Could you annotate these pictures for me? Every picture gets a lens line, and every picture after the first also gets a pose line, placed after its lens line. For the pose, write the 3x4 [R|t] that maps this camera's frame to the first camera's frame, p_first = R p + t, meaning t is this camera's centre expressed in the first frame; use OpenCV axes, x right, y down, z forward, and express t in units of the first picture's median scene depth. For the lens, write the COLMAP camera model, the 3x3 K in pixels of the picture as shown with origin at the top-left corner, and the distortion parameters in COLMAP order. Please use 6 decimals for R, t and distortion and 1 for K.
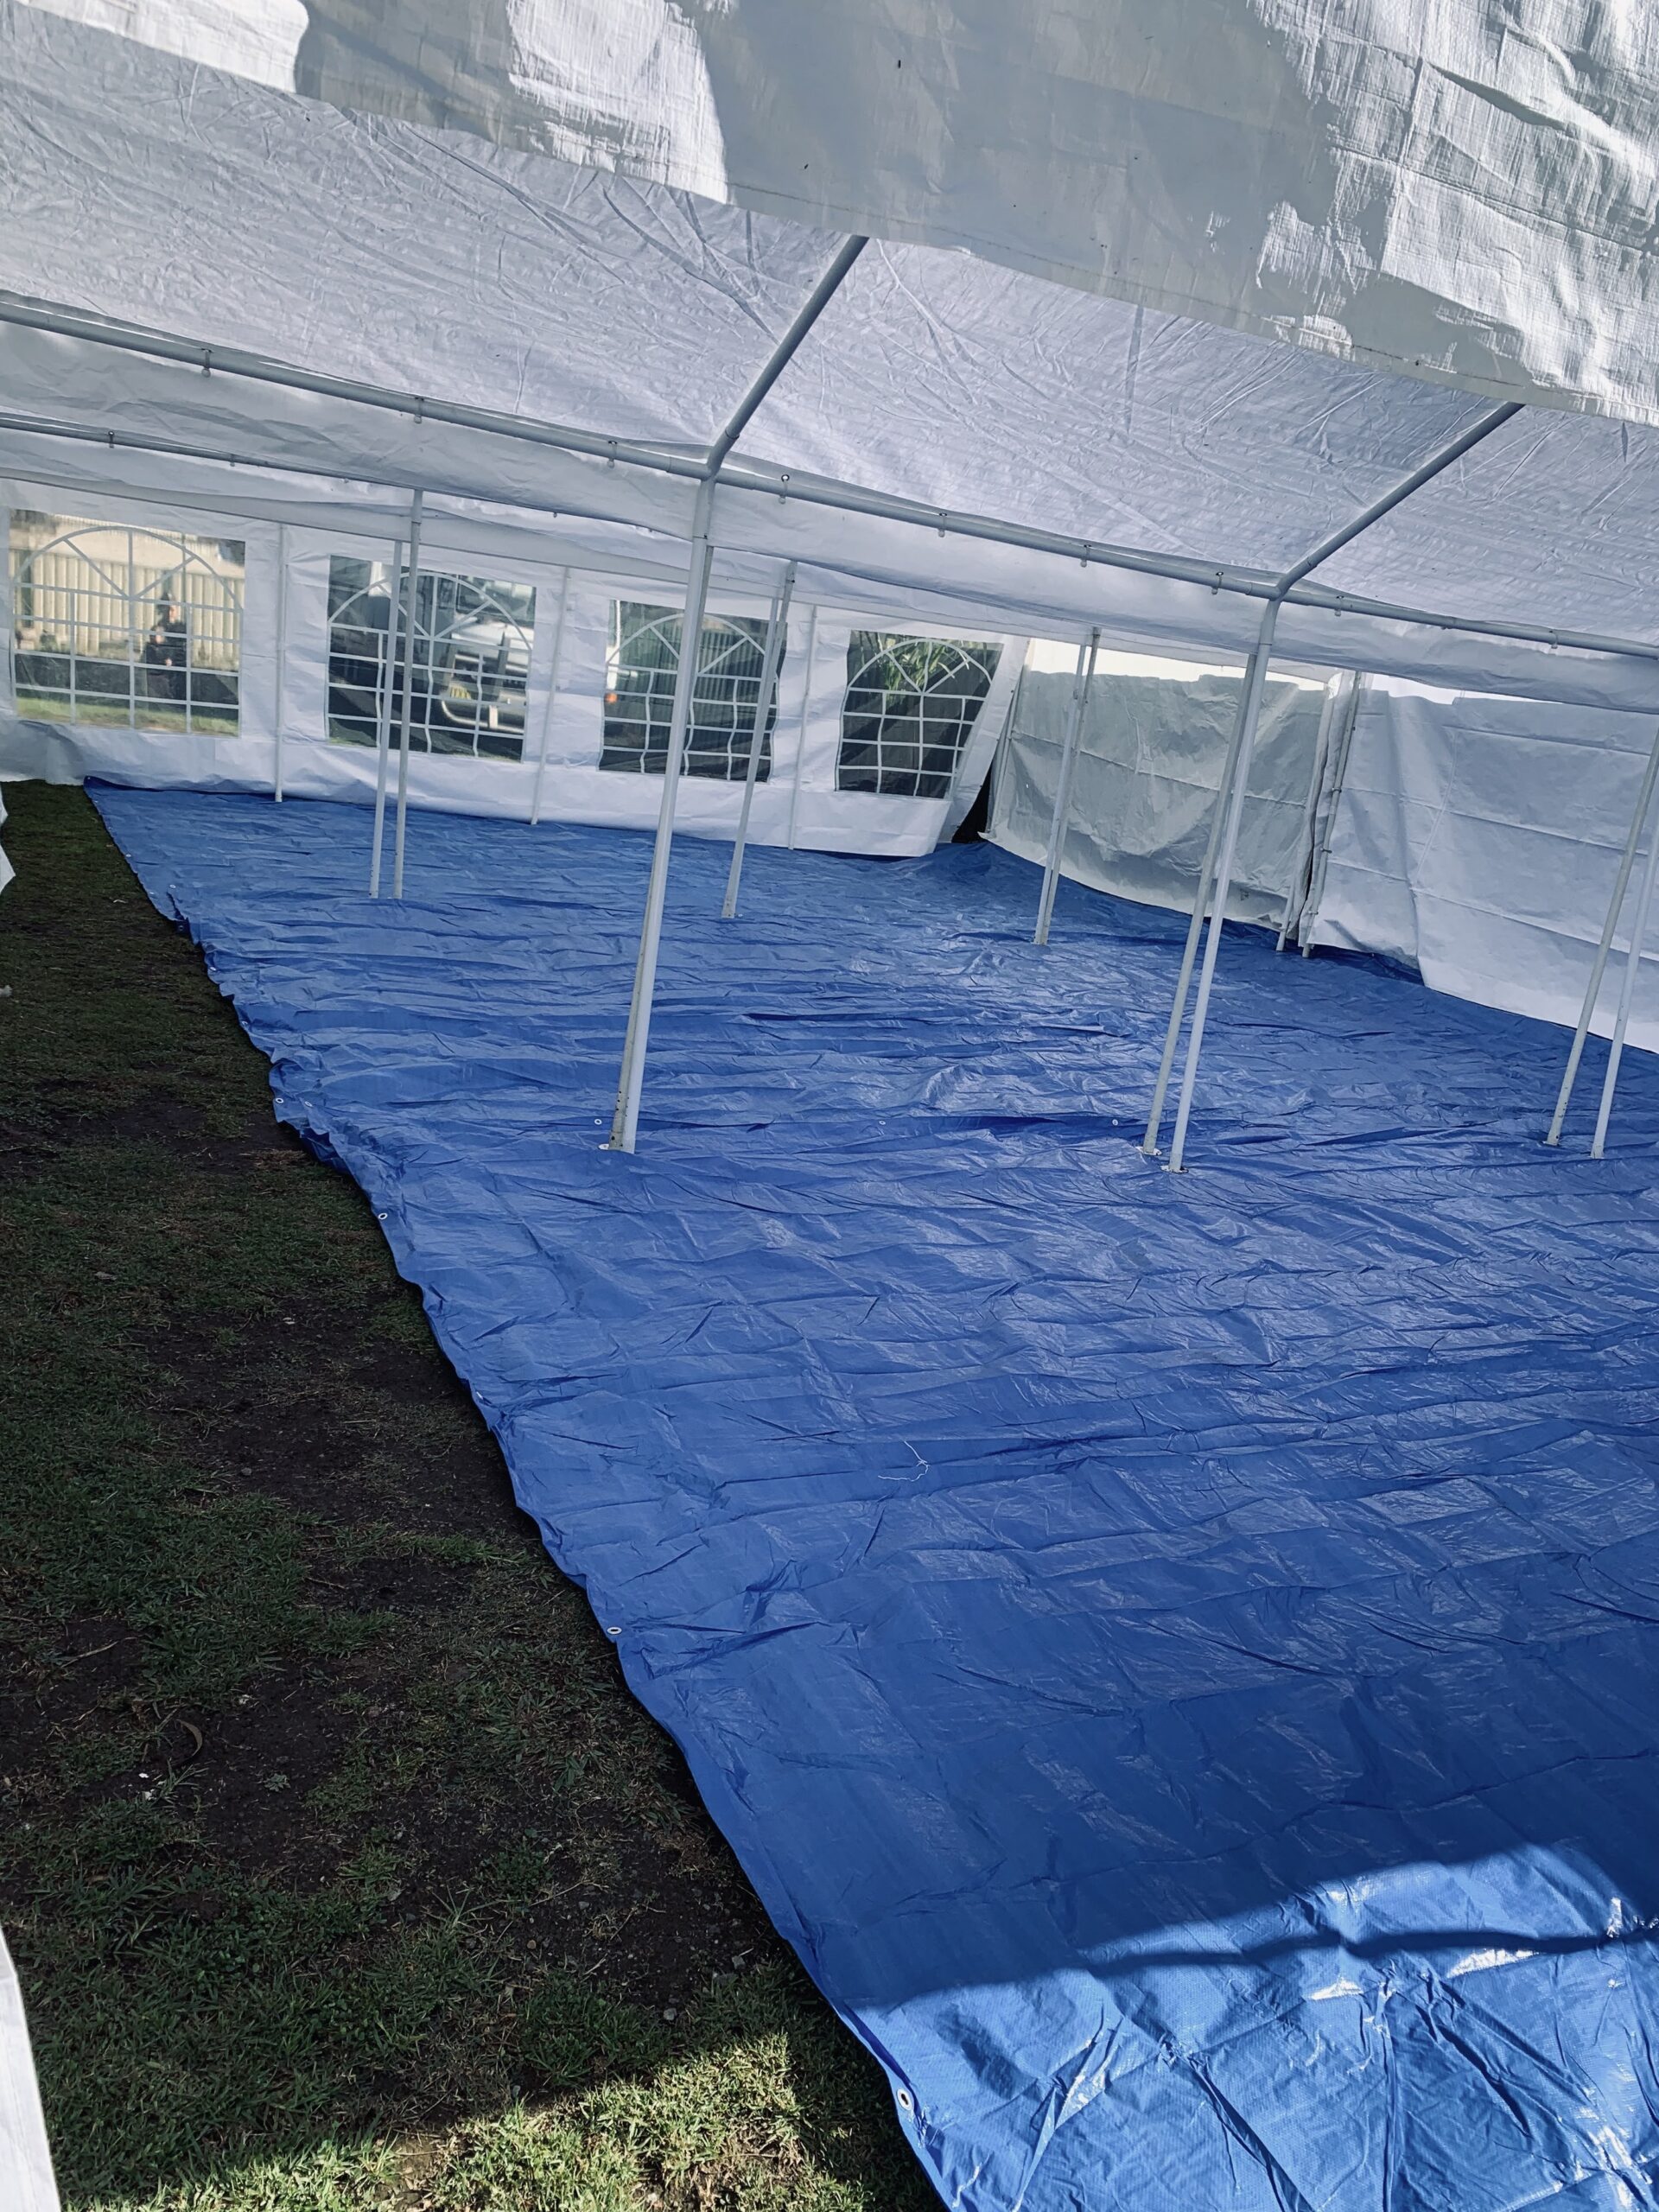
lens RADIAL K [[1698.7, 0, 817.8], [0, 1698.7, 1123.2], [0, 0, 1]] dist [0.035669, -0.032653]
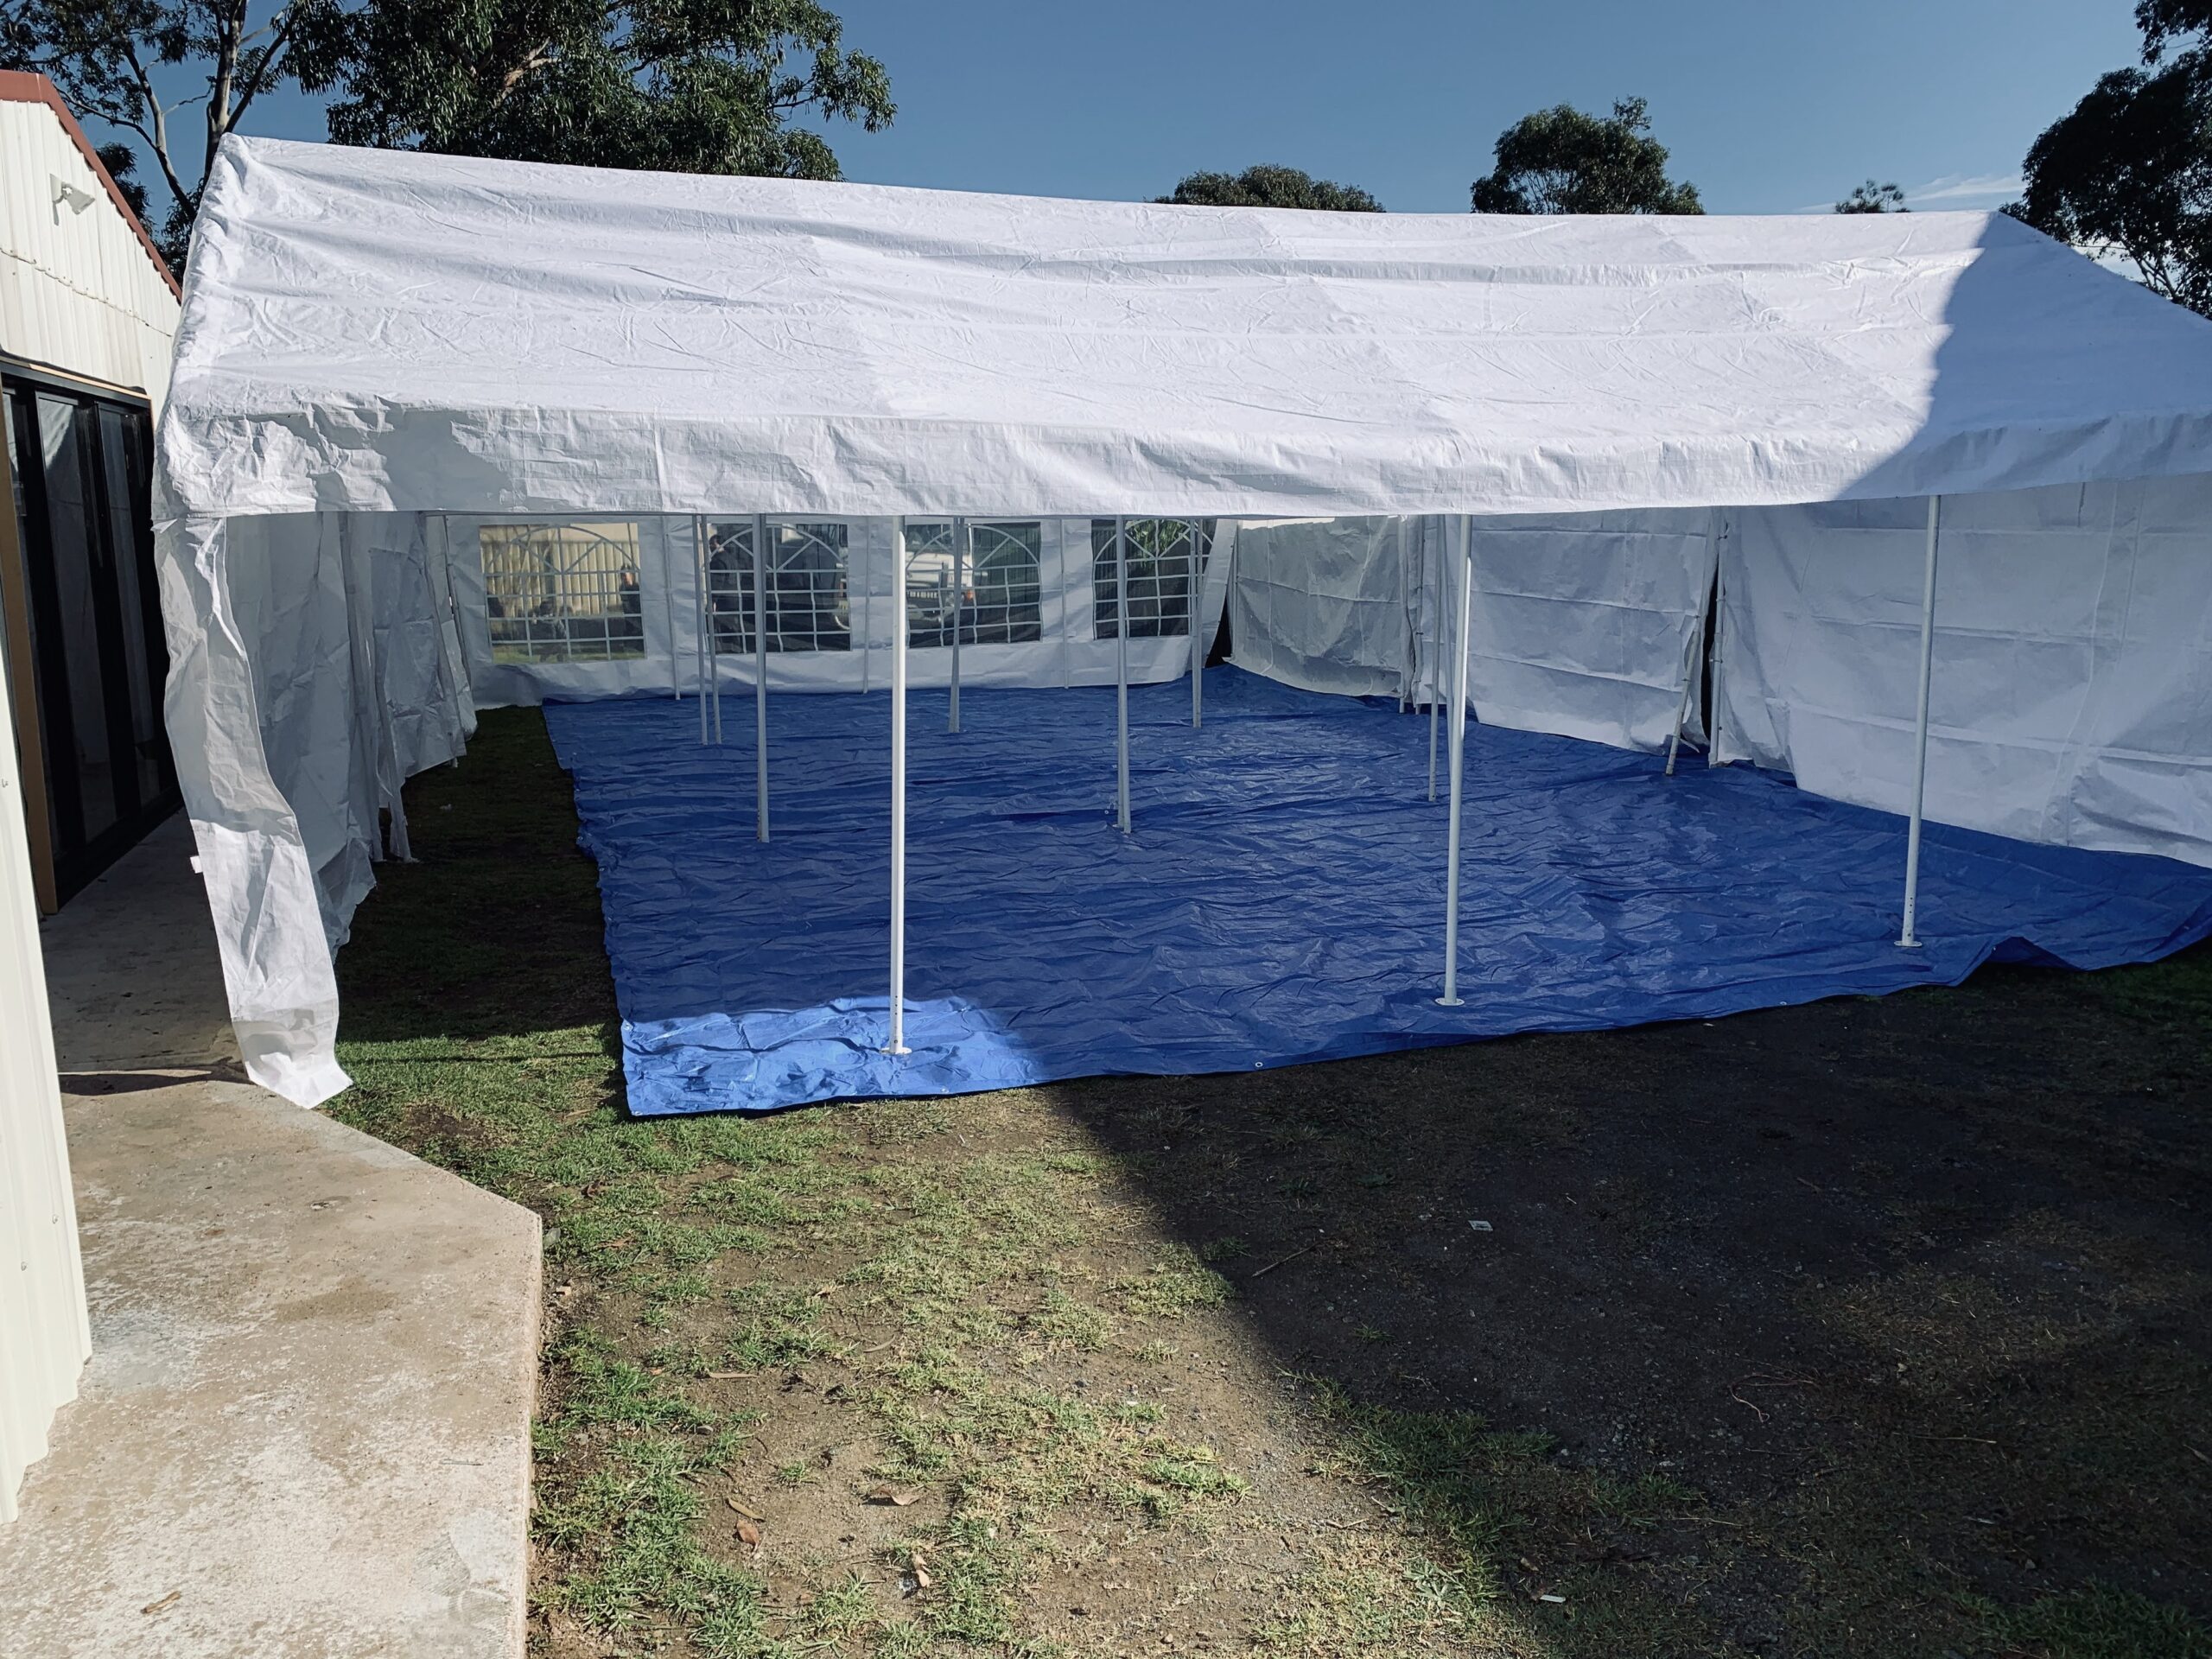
lens RADIAL K [[1698.7, 0, 1102.0], [0, 1698.7, 850.4], [0, 0, 1]] dist [0.035669, -0.032653]
pose [[0.981612, -0.114619, -0.152647, 0.211091], [0.100815, 0.990329, -0.095311, 0.095642], [0.162095, 0.078169, 0.983674, -0.289286]]
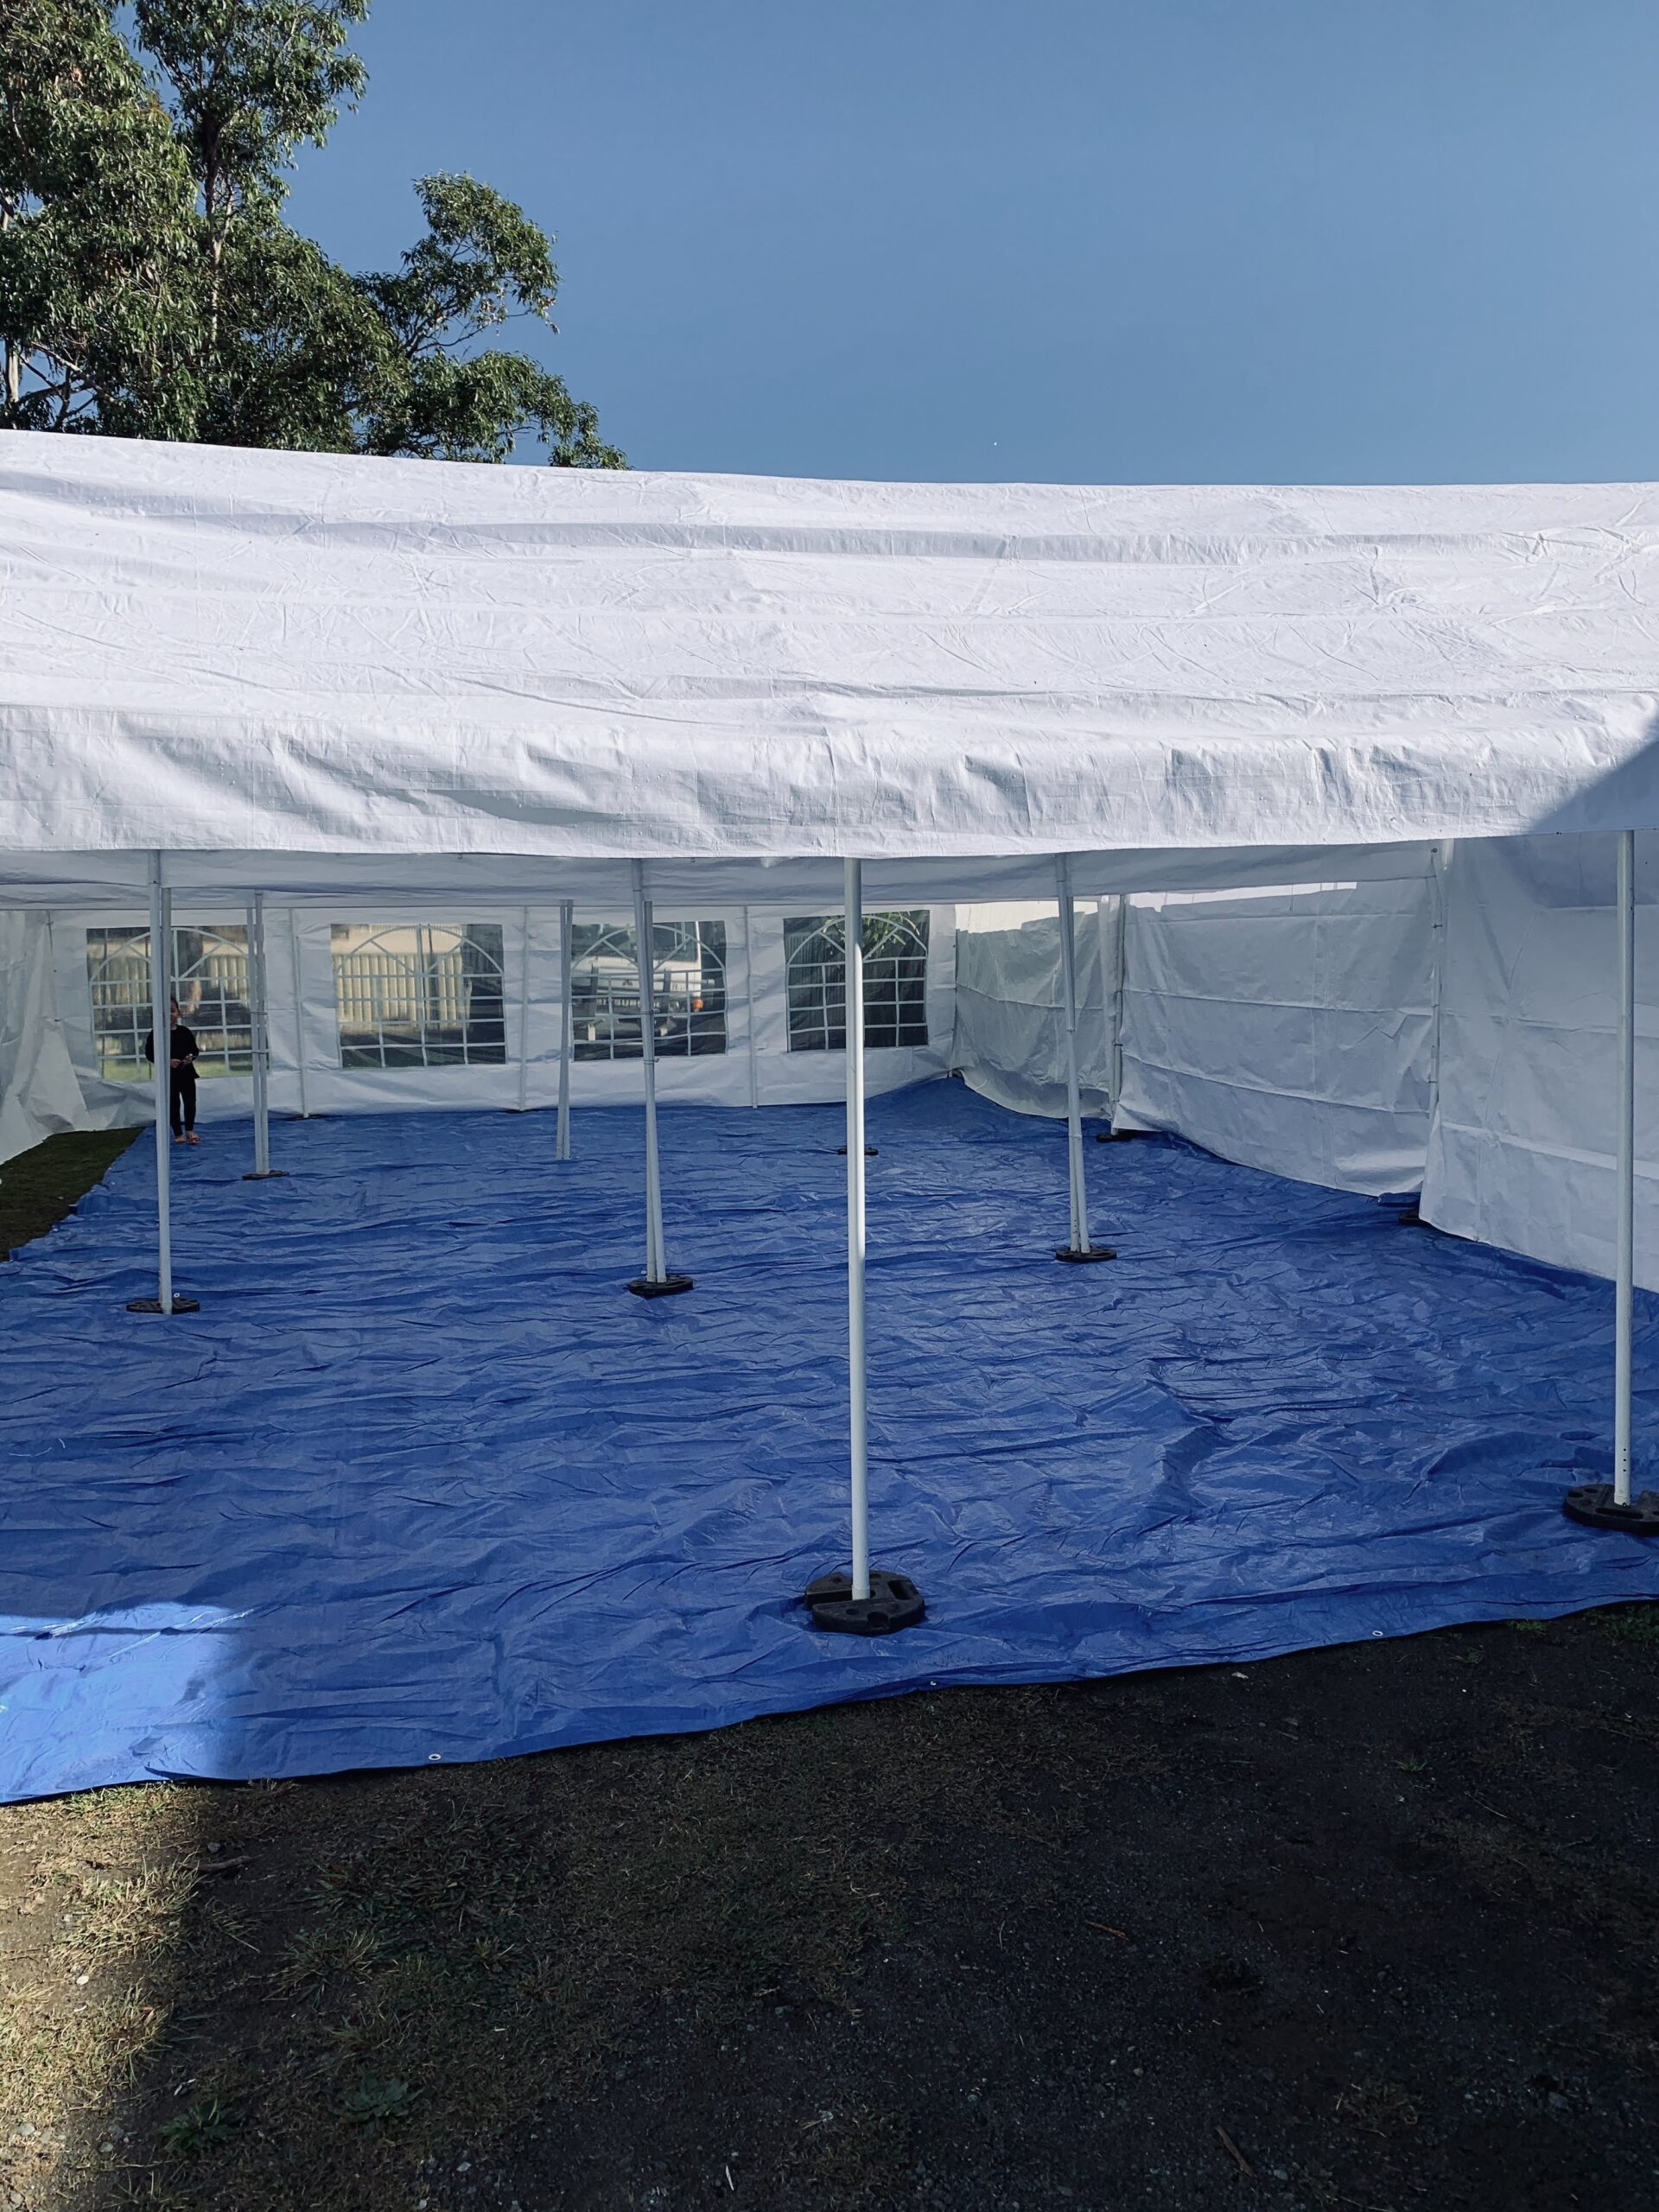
lens RADIAL K [[1698.7, 0, 843.4], [0, 1698.7, 1108.8], [0, 0, 1]] dist [0.035669, -0.032653]
pose [[0.968073, -0.126380, -0.216478, 0.312733], [0.084812, 0.977807, -0.191571, 0.069967], [0.235884, 0.167095, 0.957308, -0.092091]]
